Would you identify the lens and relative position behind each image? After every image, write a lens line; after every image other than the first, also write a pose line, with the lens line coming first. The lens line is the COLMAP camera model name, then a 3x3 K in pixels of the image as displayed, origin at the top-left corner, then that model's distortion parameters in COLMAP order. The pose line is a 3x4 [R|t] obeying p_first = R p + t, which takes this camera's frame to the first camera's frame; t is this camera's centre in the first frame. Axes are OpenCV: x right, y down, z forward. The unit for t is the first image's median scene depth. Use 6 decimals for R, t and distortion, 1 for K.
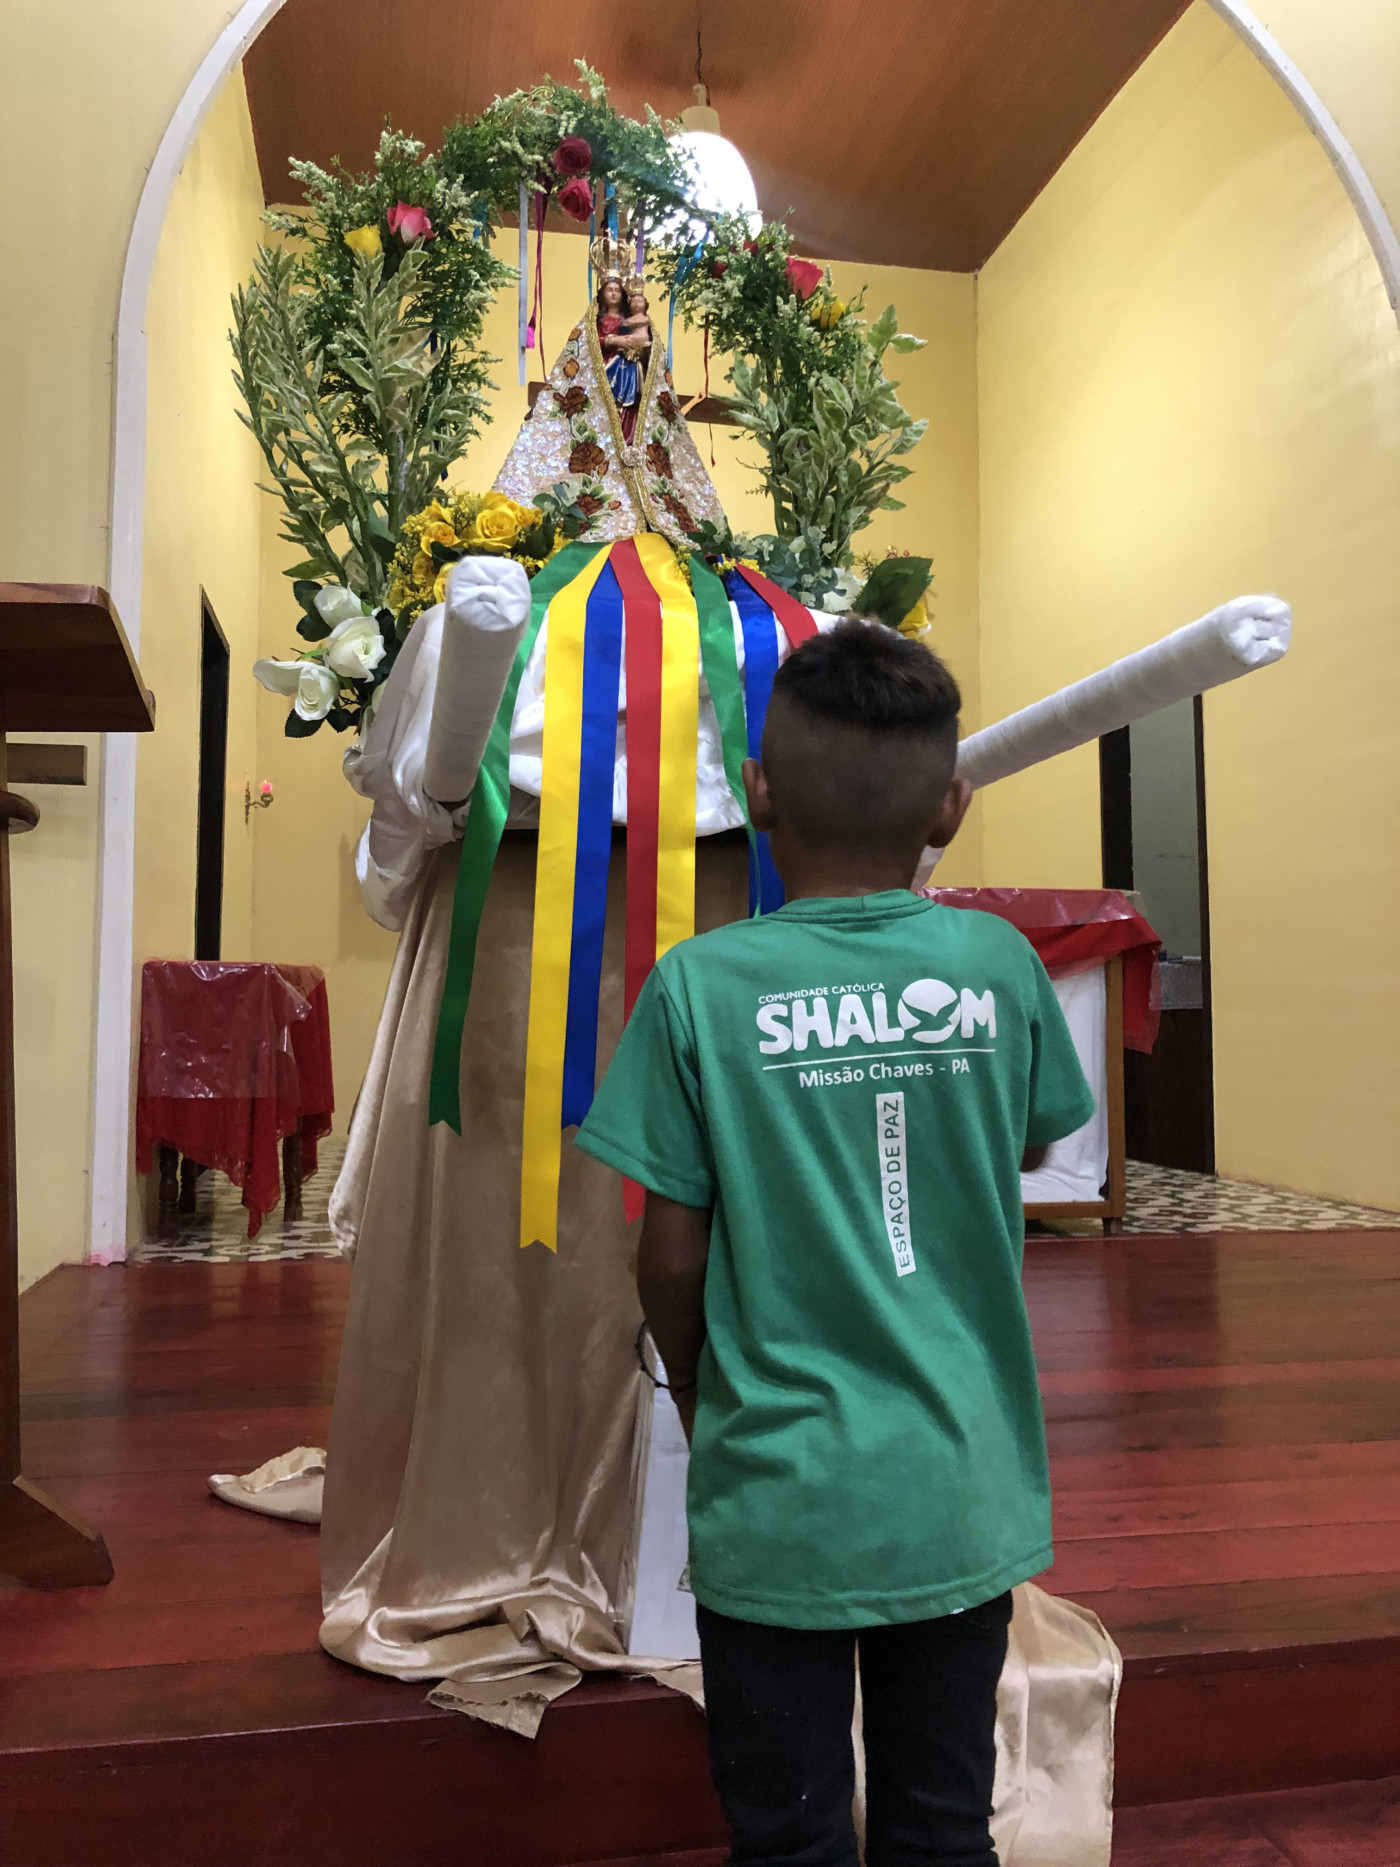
lens RADIAL K [[1527.5, 0, 715.0], [0, 1527.5, 944.6], [0, 0, 1]] dist [0.028613, -0.016891]
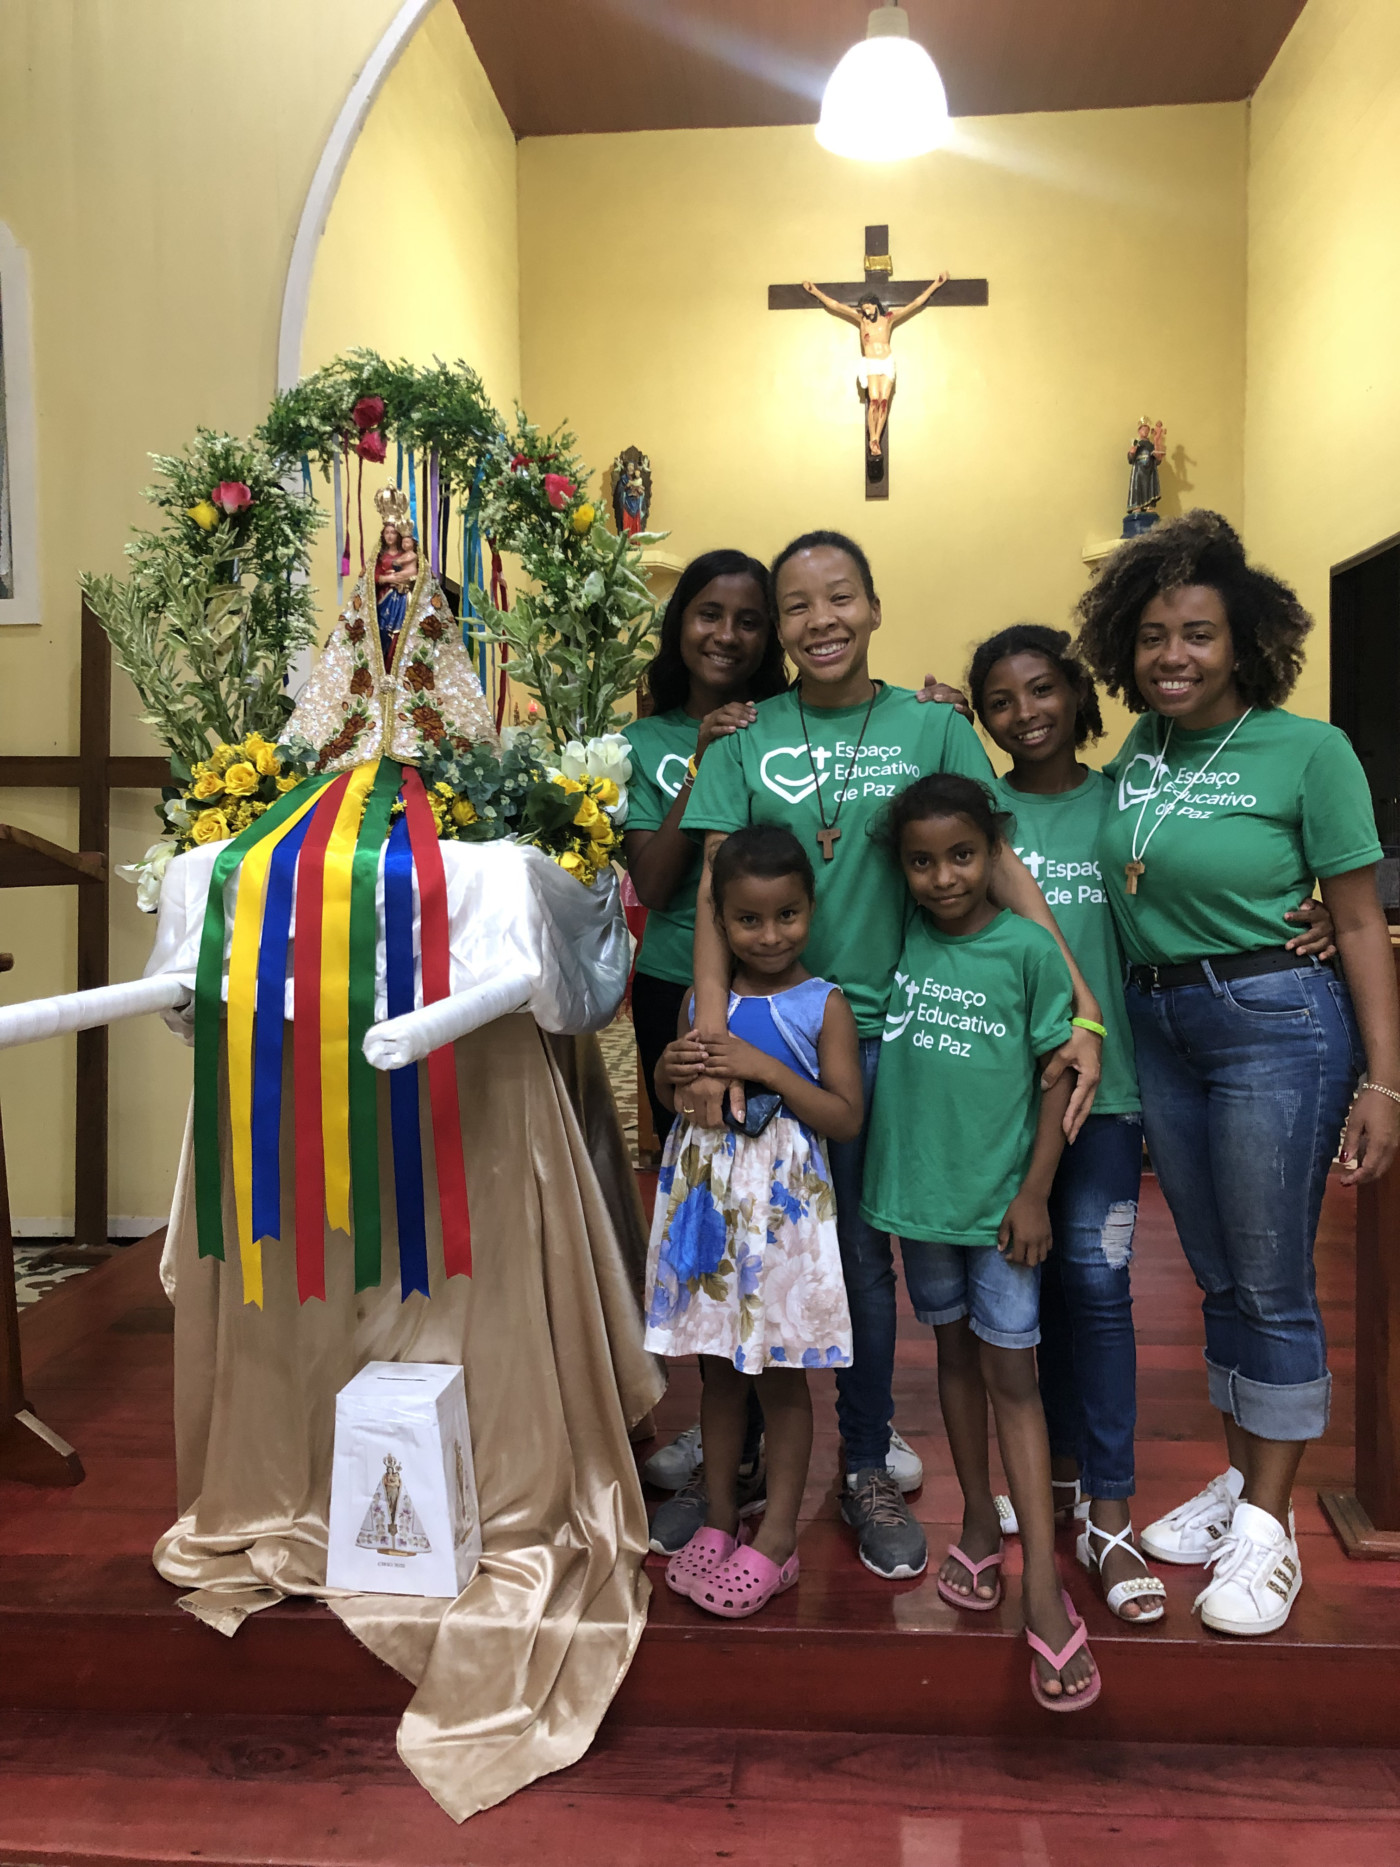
lens RADIAL K [[1527.5, 0, 741.0], [0, 1527.5, 961.7], [0, 0, 1]] dist [0.028613, -0.016891]
pose [[0.964016, 0.015065, -0.265416, 0.658137], [0.022569, 0.990151, 0.138172, -0.297912], [0.264884, -0.139190, 0.954182, -0.196873]]
